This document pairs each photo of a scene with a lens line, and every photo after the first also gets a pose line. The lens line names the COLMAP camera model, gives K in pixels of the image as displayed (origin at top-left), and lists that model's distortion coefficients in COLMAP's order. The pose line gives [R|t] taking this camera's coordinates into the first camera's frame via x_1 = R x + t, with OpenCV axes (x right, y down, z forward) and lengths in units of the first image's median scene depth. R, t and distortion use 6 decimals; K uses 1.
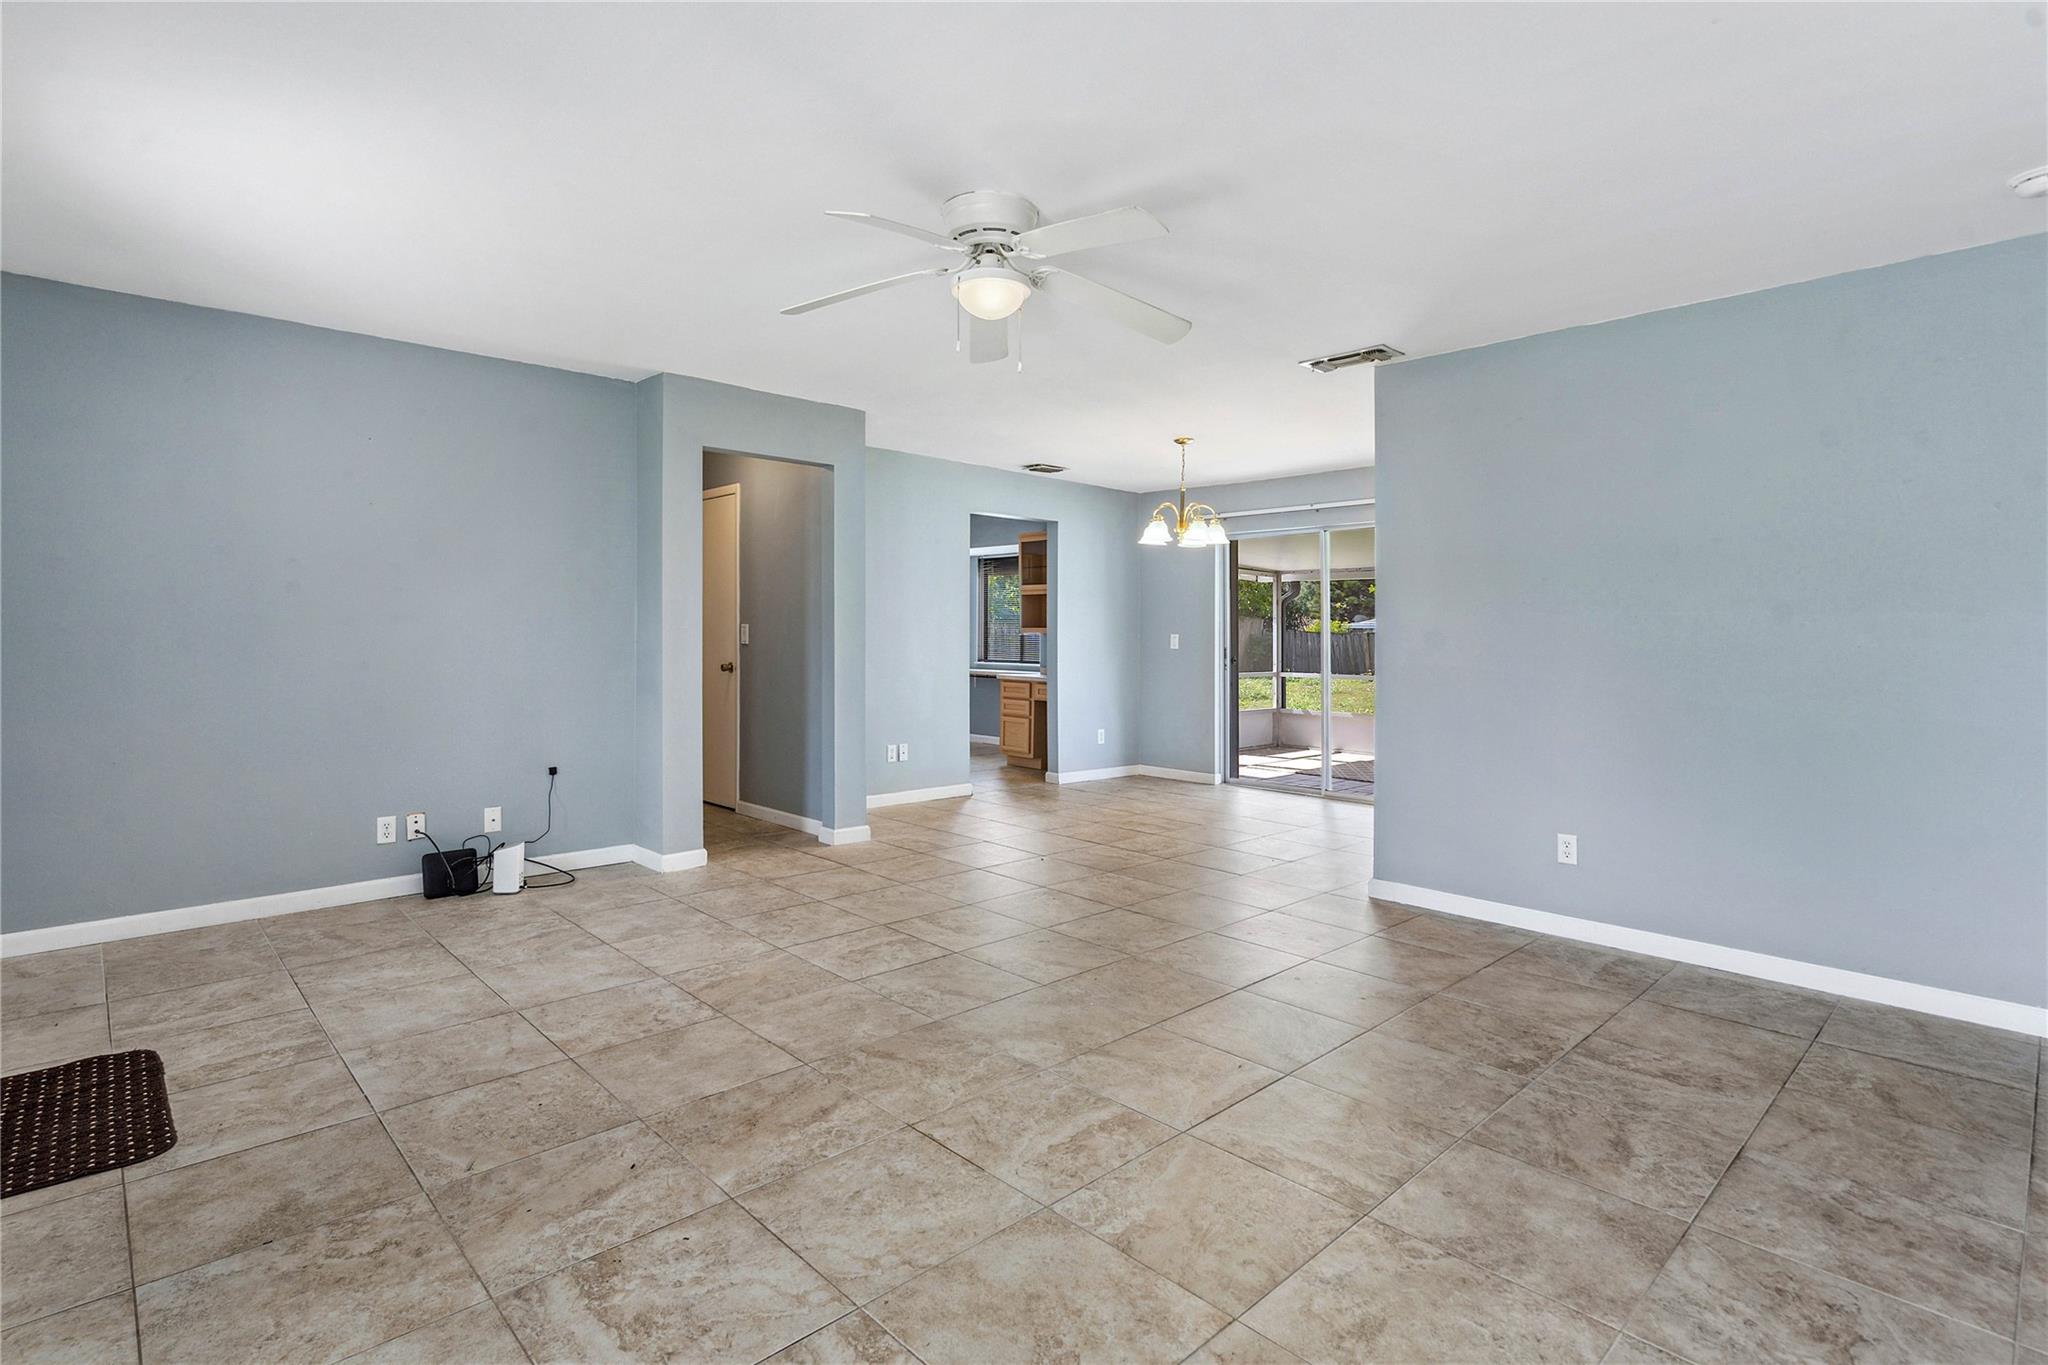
lens RADIAL K [[980.0, 0, 1006.9], [0, 980.0, 657.9], [0, 0, 1]] dist [-0.004967, 0.000788]
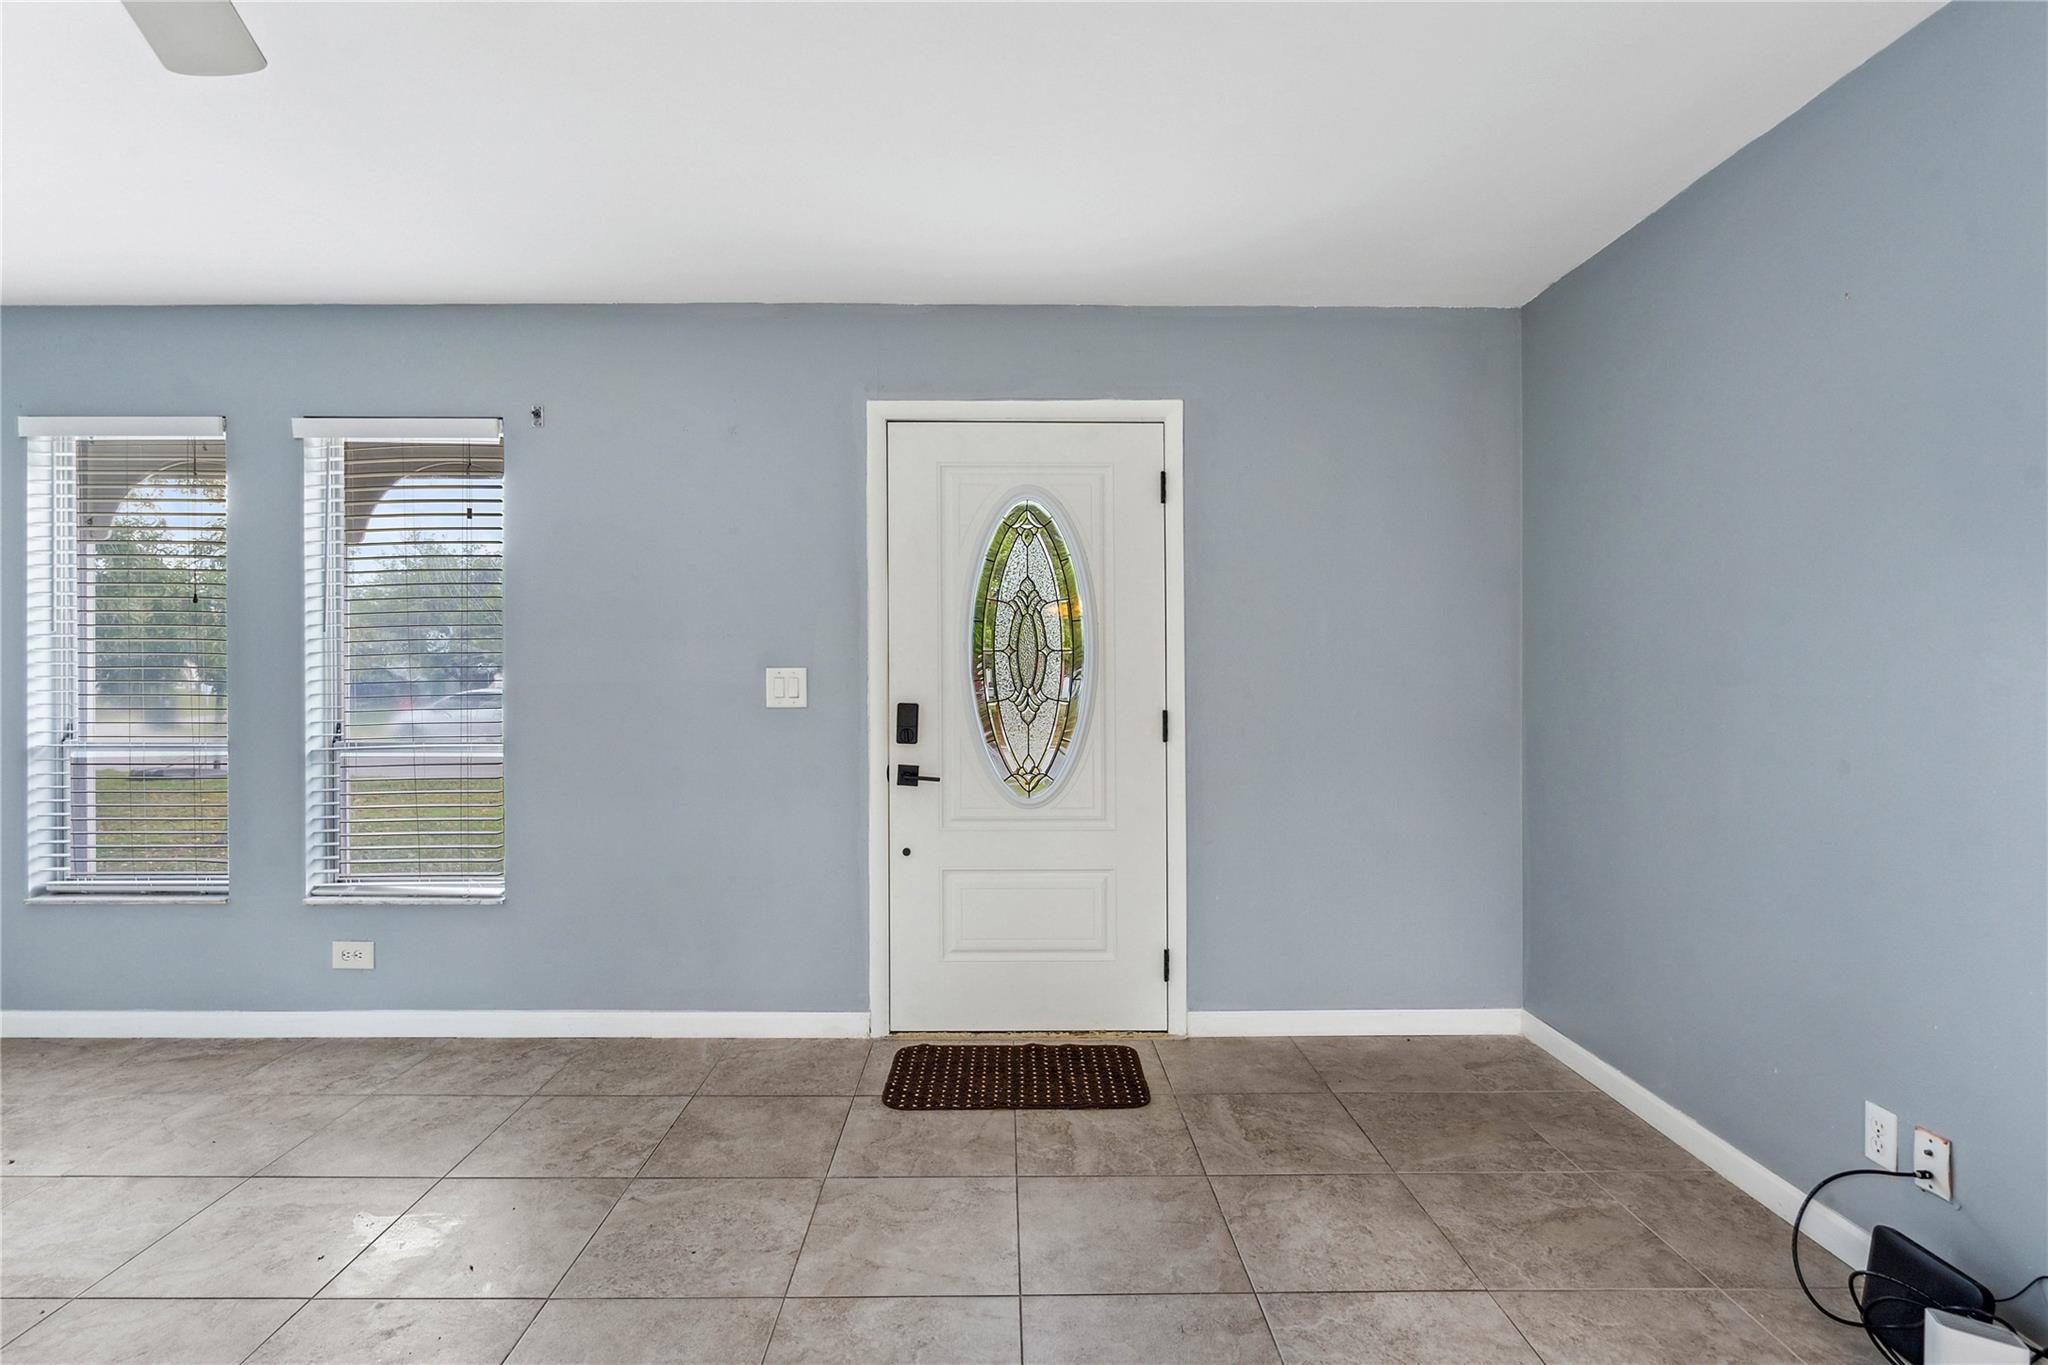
lens RADIAL K [[992.1, 0, 1017.6], [0, 992.1, 642.3], [0, 0, 1]] dist [0.001251, 0.000098]
pose [[-0.671719, -0.027369, -0.740300, -0.010908], [-0.026978, 0.999558, -0.012475, -0.056102], [0.740314, 0.011592, -0.672161, 1.421308]]
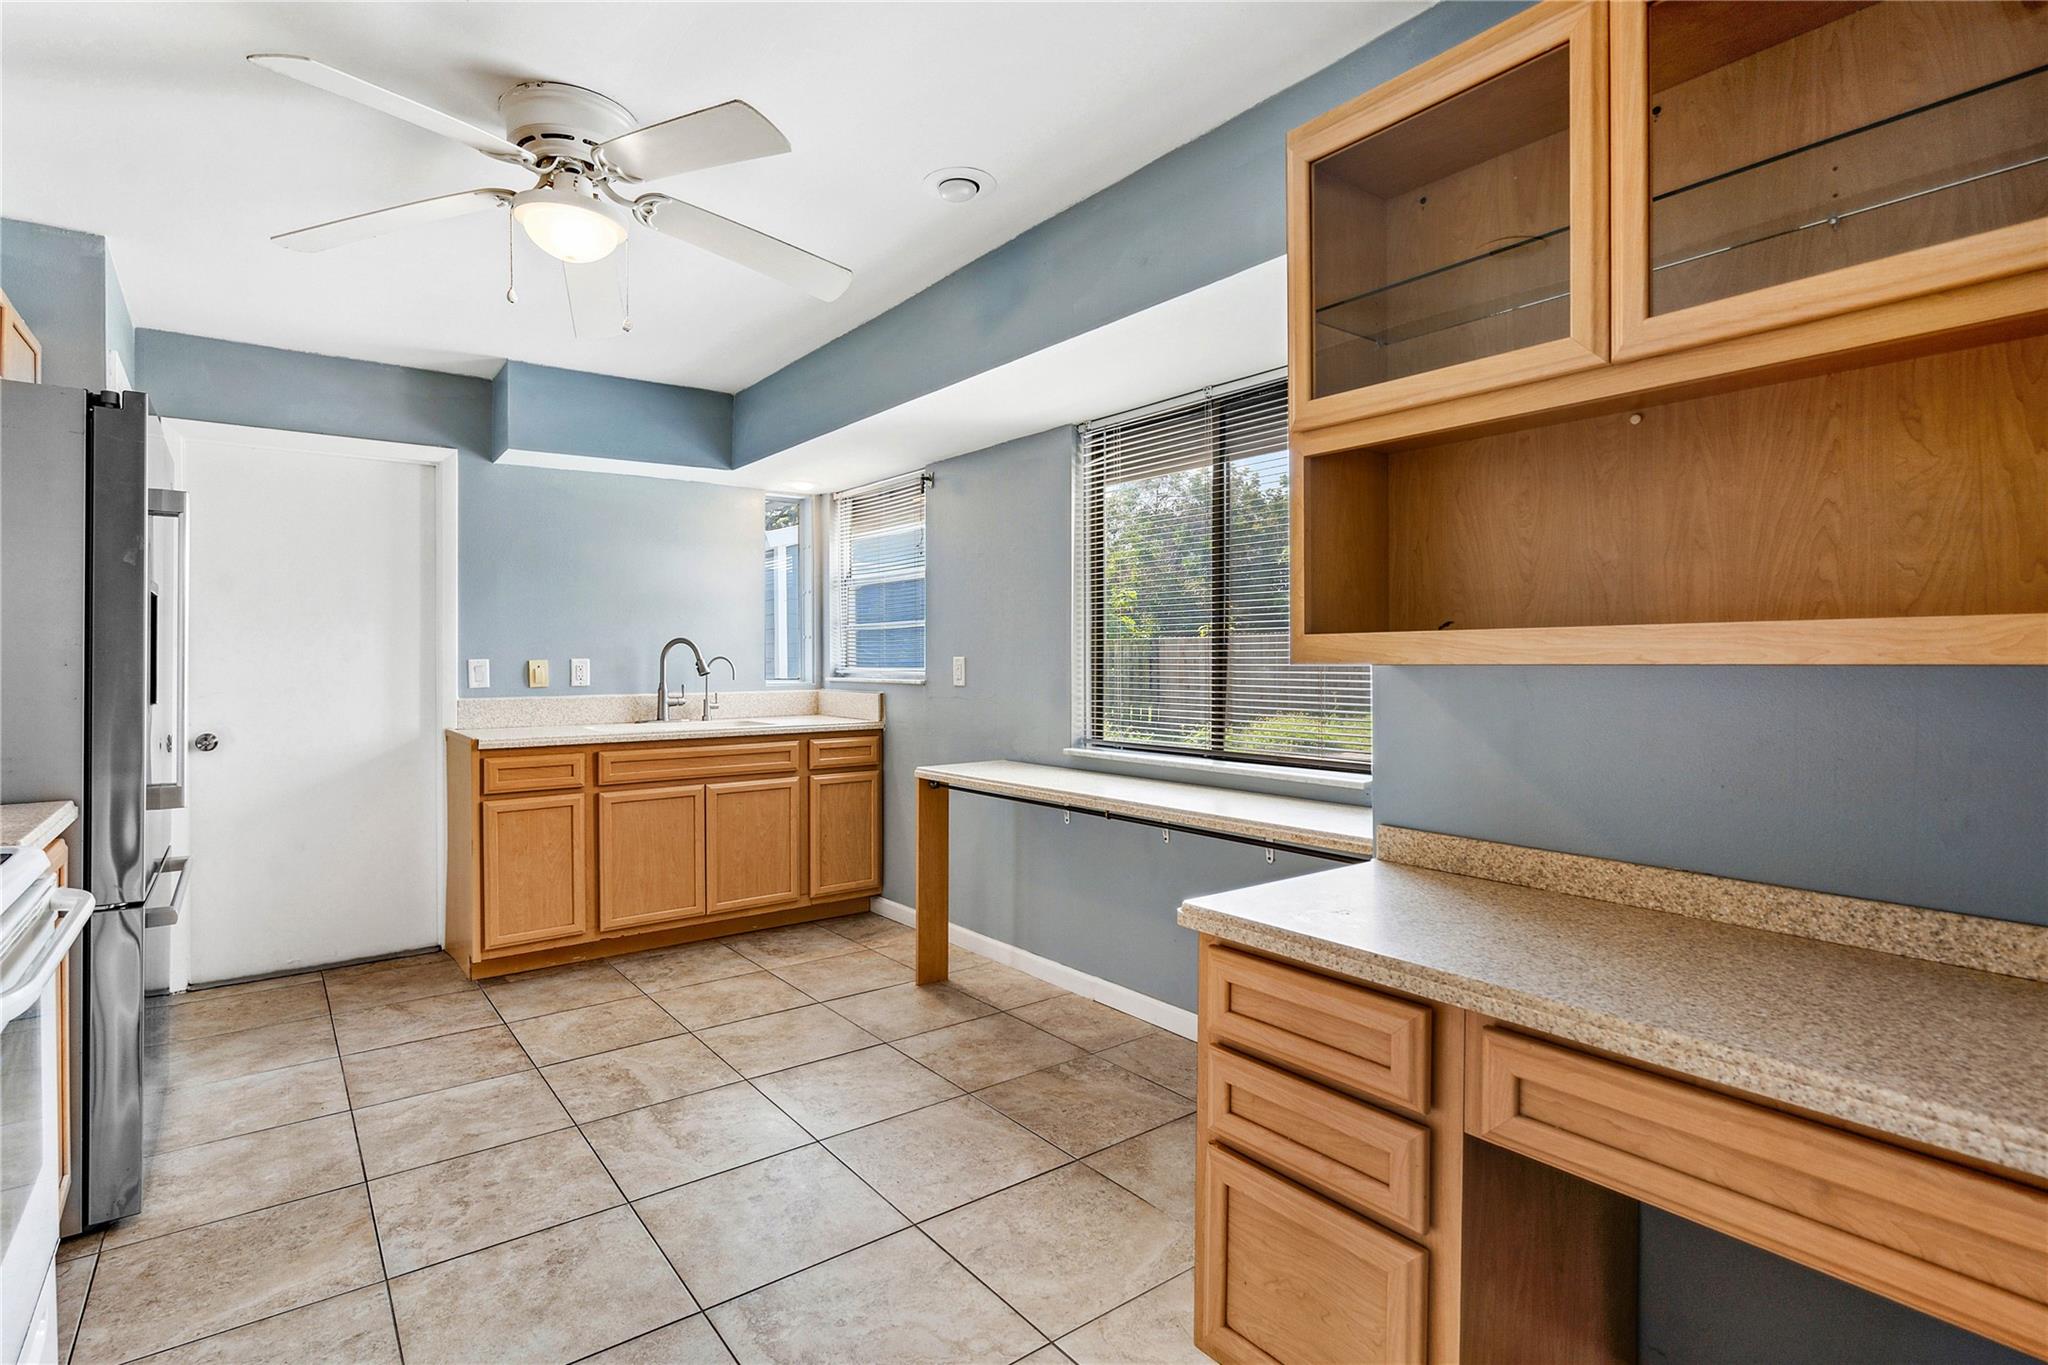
lens RADIAL K [[980.0, 0, 1006.9], [0, 980.0, 657.9], [0, 0, 1]] dist [-0.004967, 0.000788]
pose [[0.994694, -0.014005, -0.101919, -0.072903], [0.012001, 0.999723, -0.020242, -0.078560], [0.102175, 0.018911, 0.994587, 2.484964]]
